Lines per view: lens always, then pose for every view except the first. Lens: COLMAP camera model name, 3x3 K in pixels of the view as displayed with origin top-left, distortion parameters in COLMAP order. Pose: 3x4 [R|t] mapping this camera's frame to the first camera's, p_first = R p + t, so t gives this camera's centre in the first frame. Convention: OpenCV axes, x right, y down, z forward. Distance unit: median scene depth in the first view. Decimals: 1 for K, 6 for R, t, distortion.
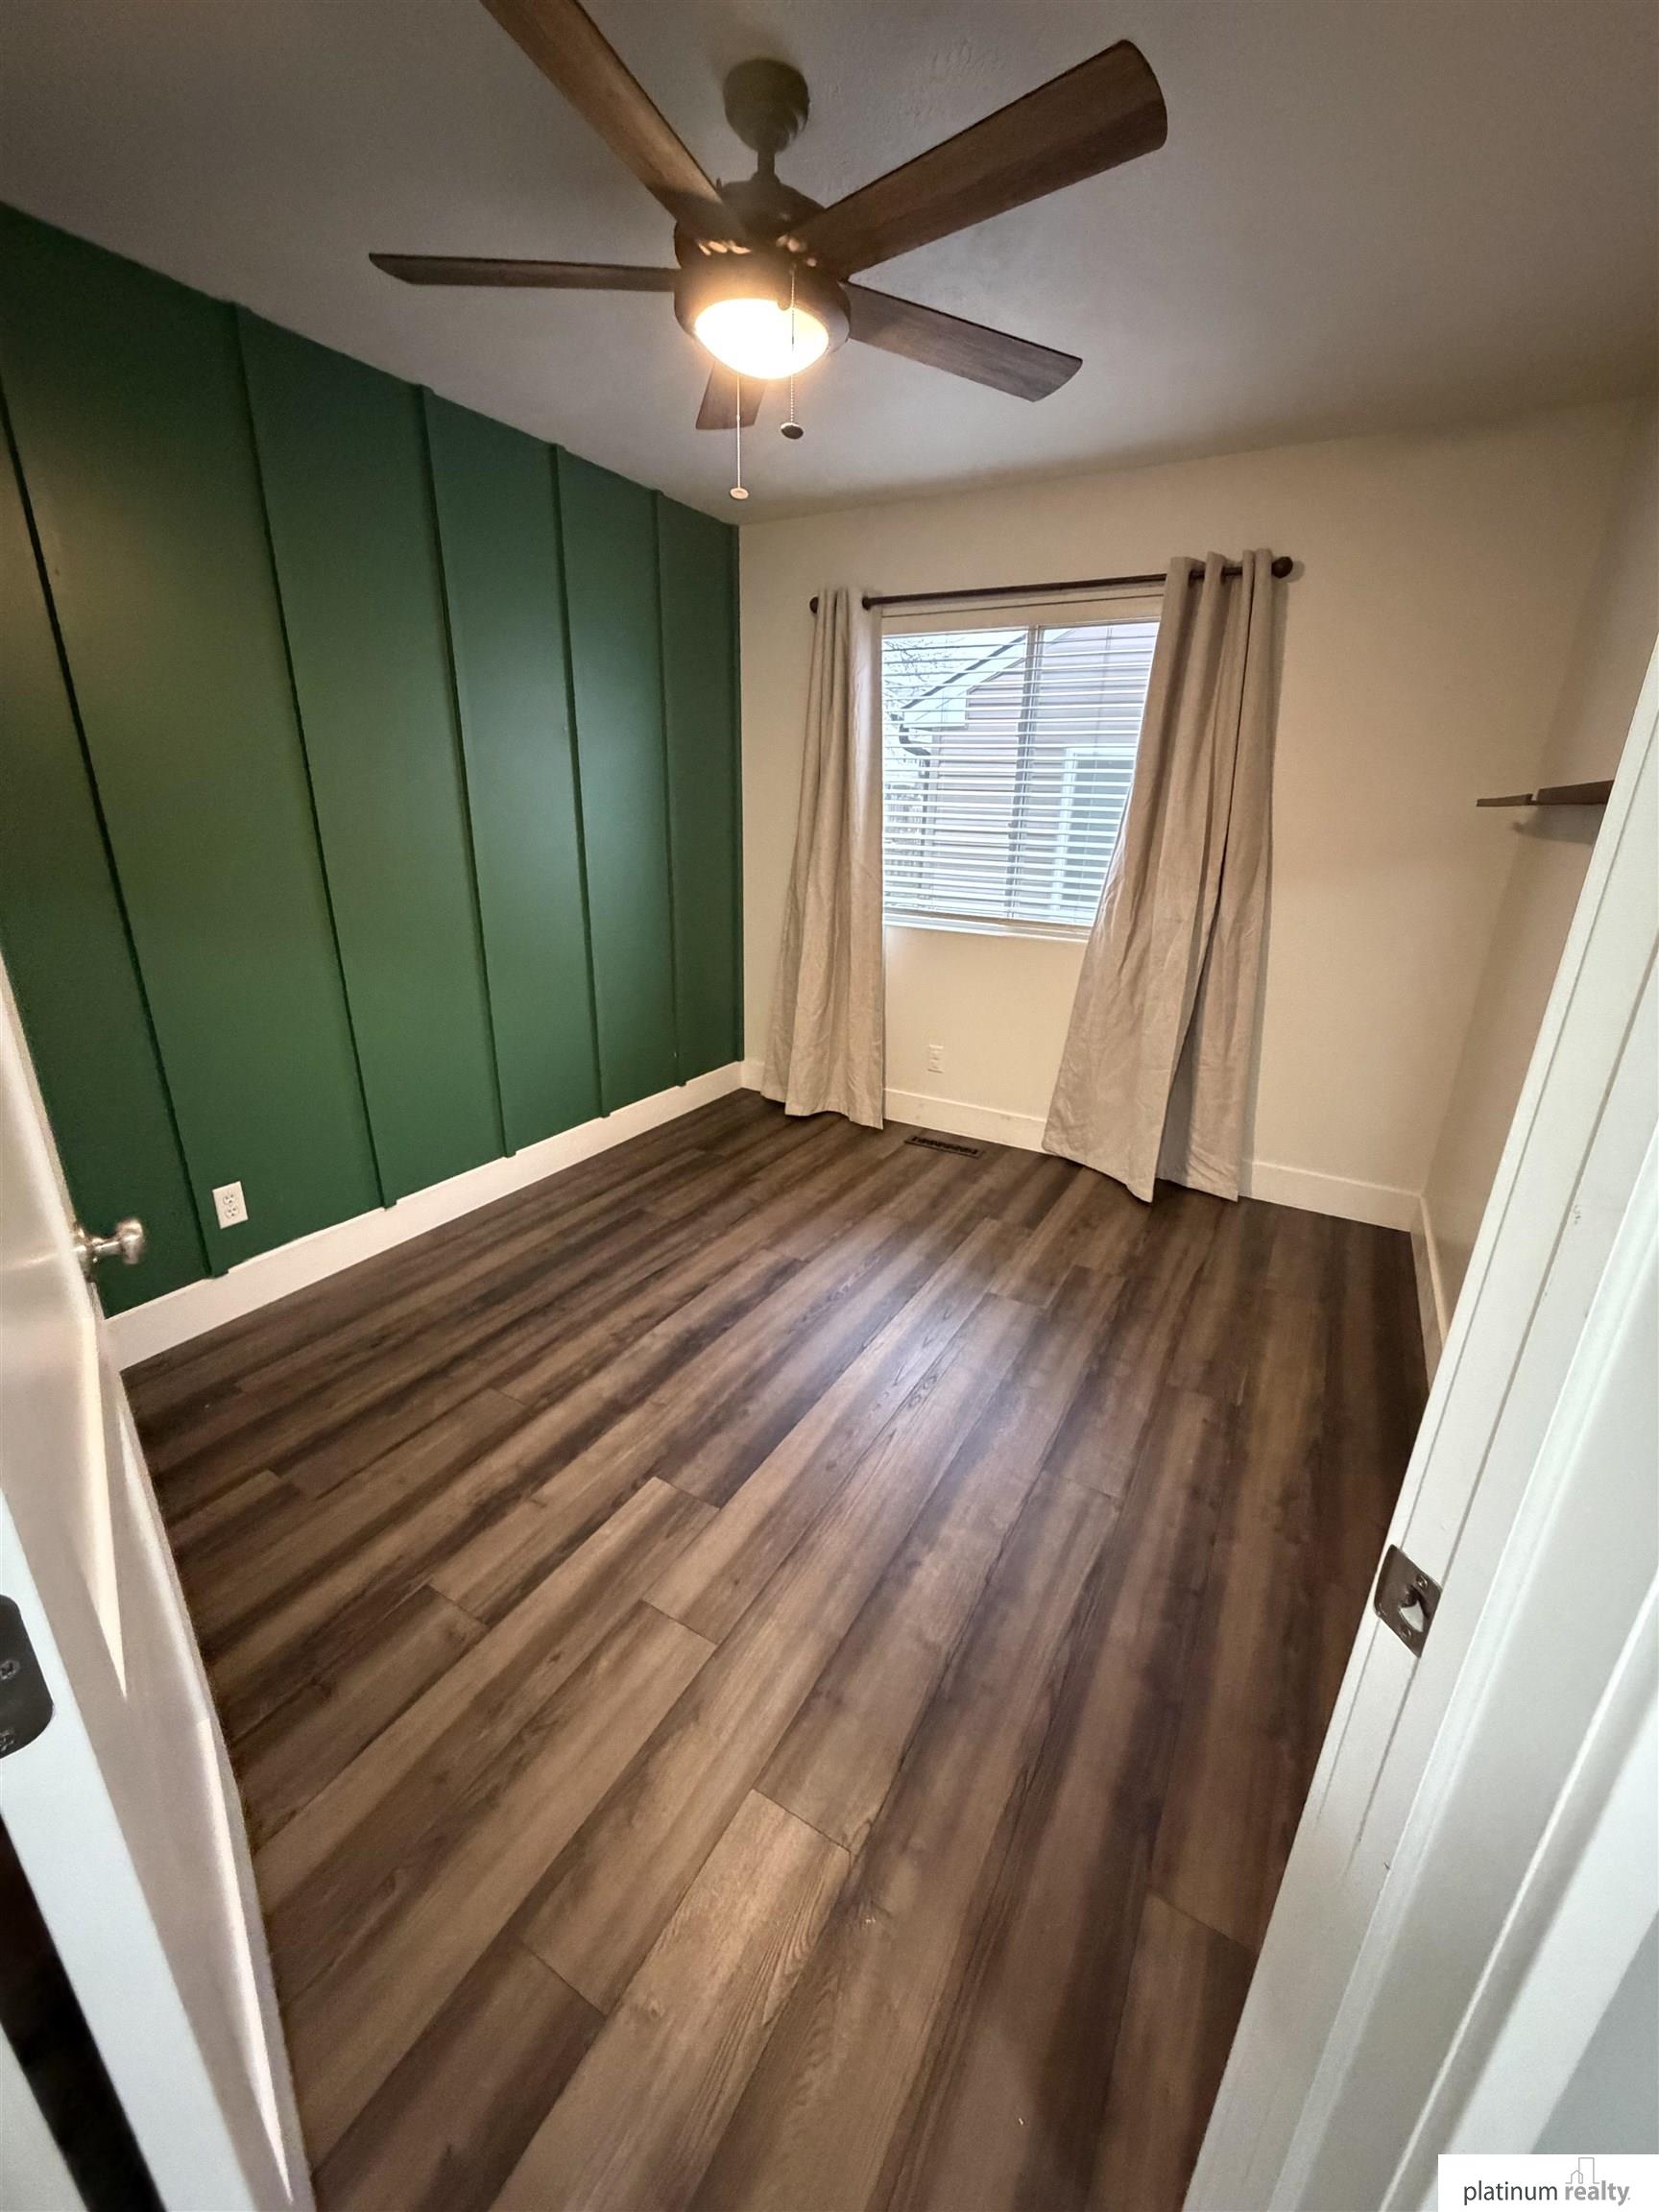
lens RADIAL K [[879.9, 0, 824.5], [0, 879.9, 1098.0], [0, 0, 1]] dist [0.000032, -0.000251]
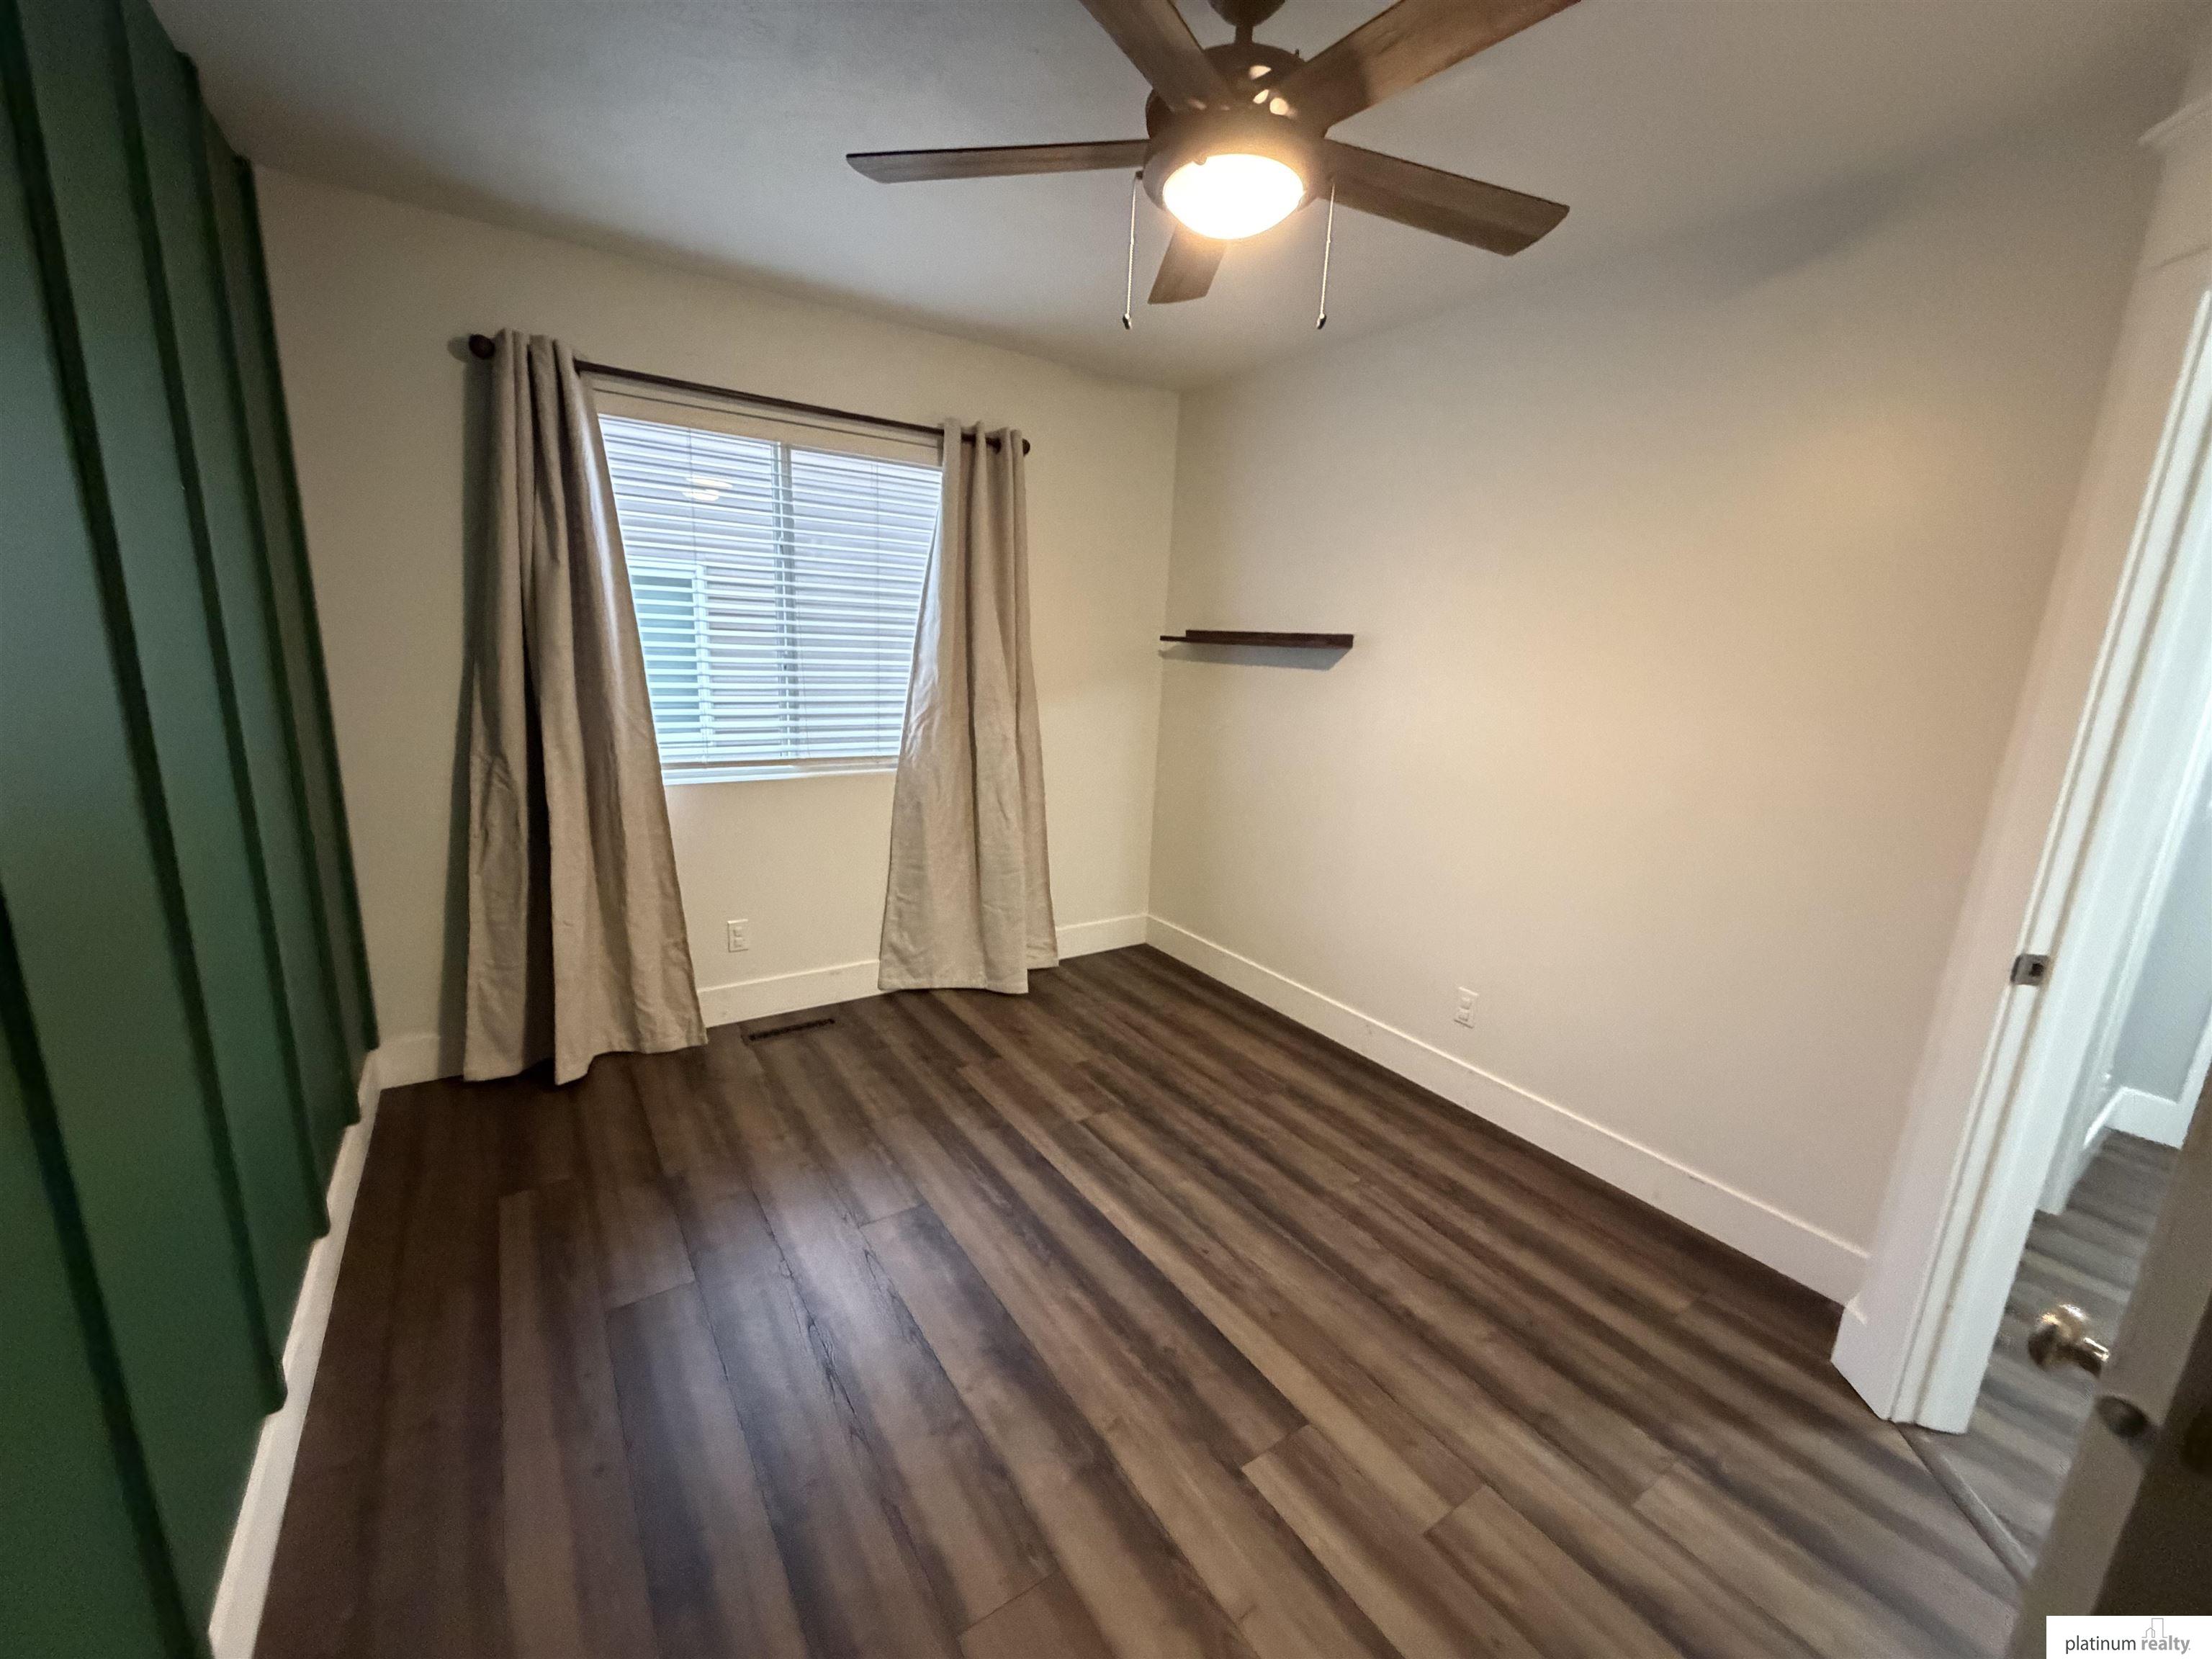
lens RADIAL K [[879.9, 0, 1098.2], [0, 879.9, 831.9], [0, 0, 1]] dist [0.000032, -0.000251]
pose [[0.435292, -0.198892, 0.878045, -0.557725], [0.259516, 0.961614, 0.089166, -0.161415], [-0.862075, 0.189054, 0.470198, 0.404072]]
